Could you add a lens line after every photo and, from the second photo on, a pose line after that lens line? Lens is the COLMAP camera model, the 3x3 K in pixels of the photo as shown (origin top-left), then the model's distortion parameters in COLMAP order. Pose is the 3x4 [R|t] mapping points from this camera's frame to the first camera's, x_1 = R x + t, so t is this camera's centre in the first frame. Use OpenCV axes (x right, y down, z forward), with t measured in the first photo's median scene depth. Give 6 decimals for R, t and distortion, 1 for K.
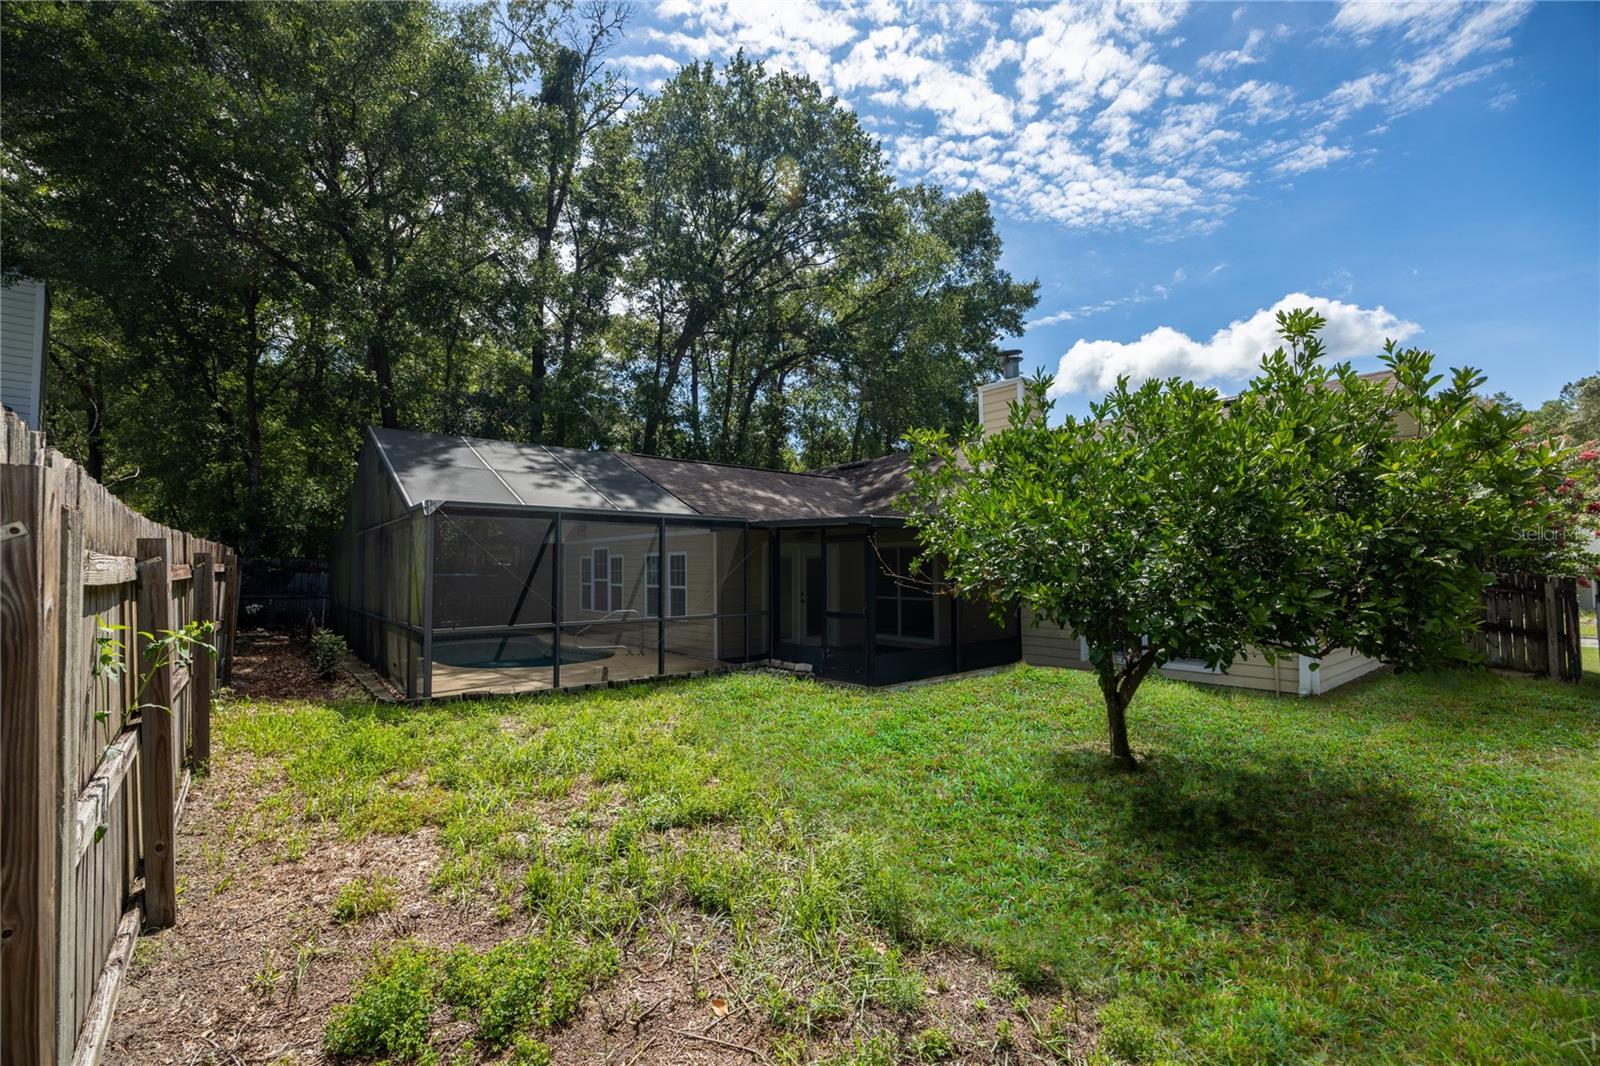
lens RADIAL K [[683.1, 0, 803.3], [0, 683.1, 529.8], [0, 0, 1]] dist [-0.013244, 0.000796]
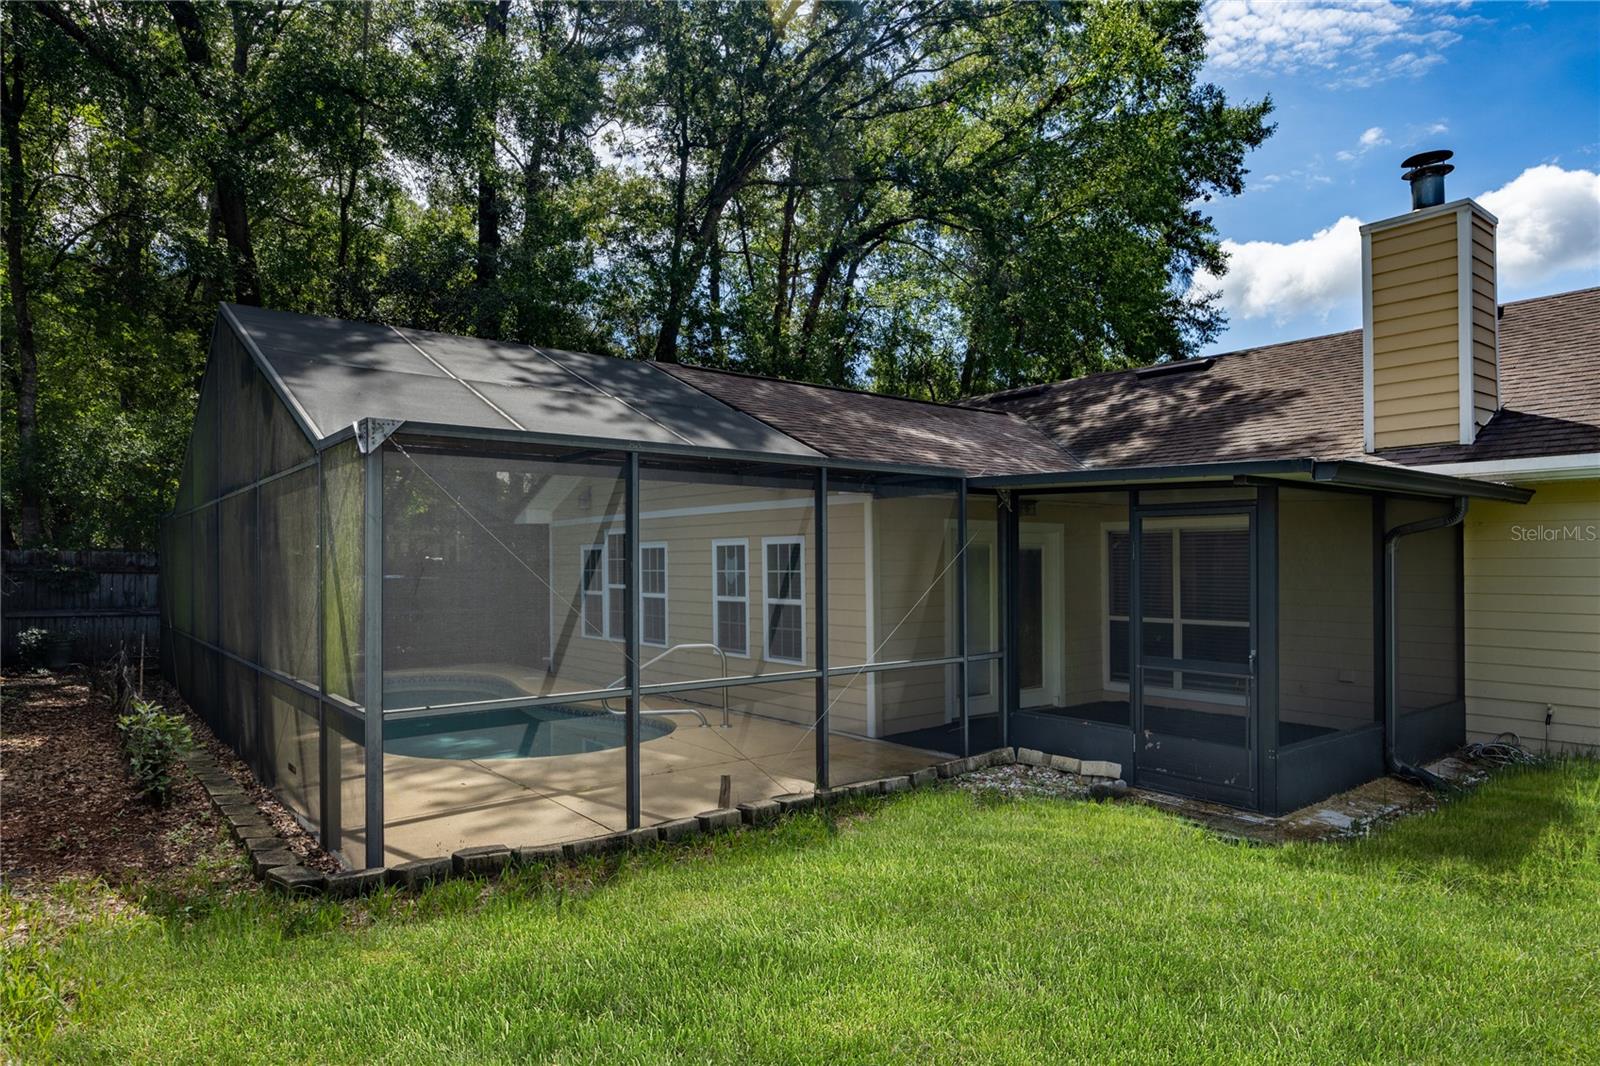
lens RADIAL K [[972.9, 0, 793.3], [0, 972.9, 548.4], [0, 0, 1]] dist [-0.002569, -0.000757]
pose [[0.999269, -0.001681, -0.038181, -0.145279], [0.003199, 0.999205, 0.039746, 0.009927], [0.038084, -0.039839, 0.998480, 0.220481]]
